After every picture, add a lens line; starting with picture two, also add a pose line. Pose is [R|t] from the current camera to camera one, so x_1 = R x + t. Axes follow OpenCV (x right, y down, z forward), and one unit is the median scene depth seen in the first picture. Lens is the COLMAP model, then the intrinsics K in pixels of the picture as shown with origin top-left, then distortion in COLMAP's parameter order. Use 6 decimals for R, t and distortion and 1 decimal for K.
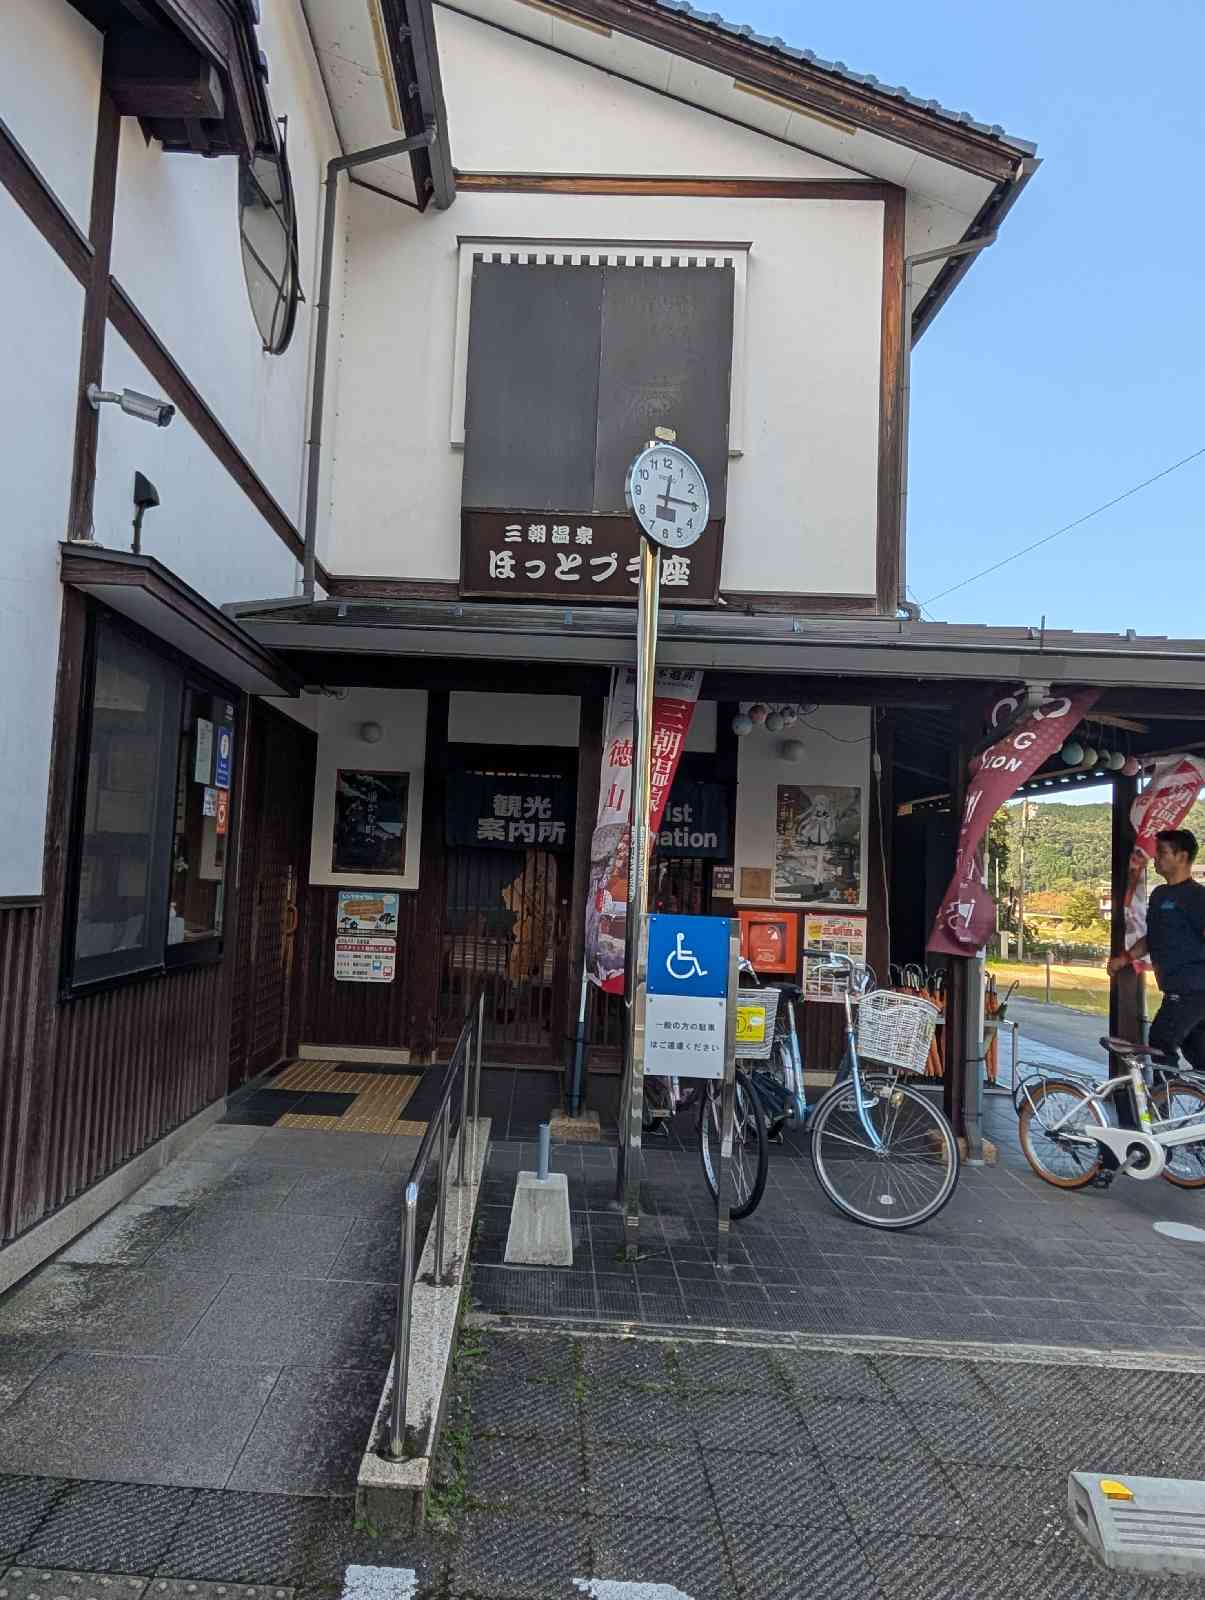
lens RADIAL K [[1137.0, 0, 602.5], [0, 1137.0, 800.0], [0, 0, 1]] dist [-0.001374, -0.000049]
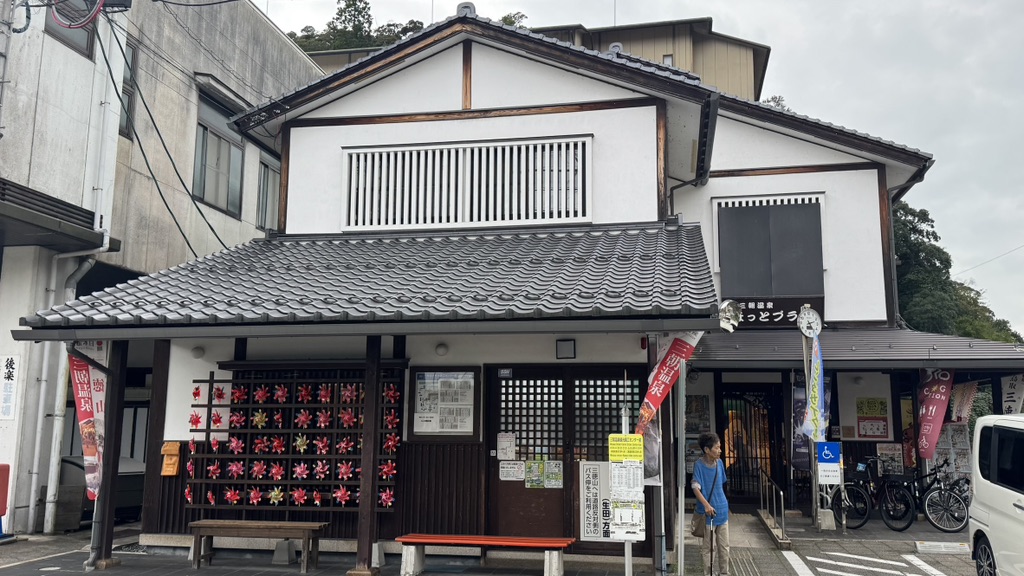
lens RADIAL K [[867.9, 0, 513.1], [0, 867.9, 303.3], [0, 0, 1]] dist [-0.002739, -0.007146]
pose [[0.969116, -0.076267, -0.234516, -0.122620], [0.056705, 0.994411, -0.089062, -0.087859], [0.239998, 0.073013, 0.968024, -1.134012]]
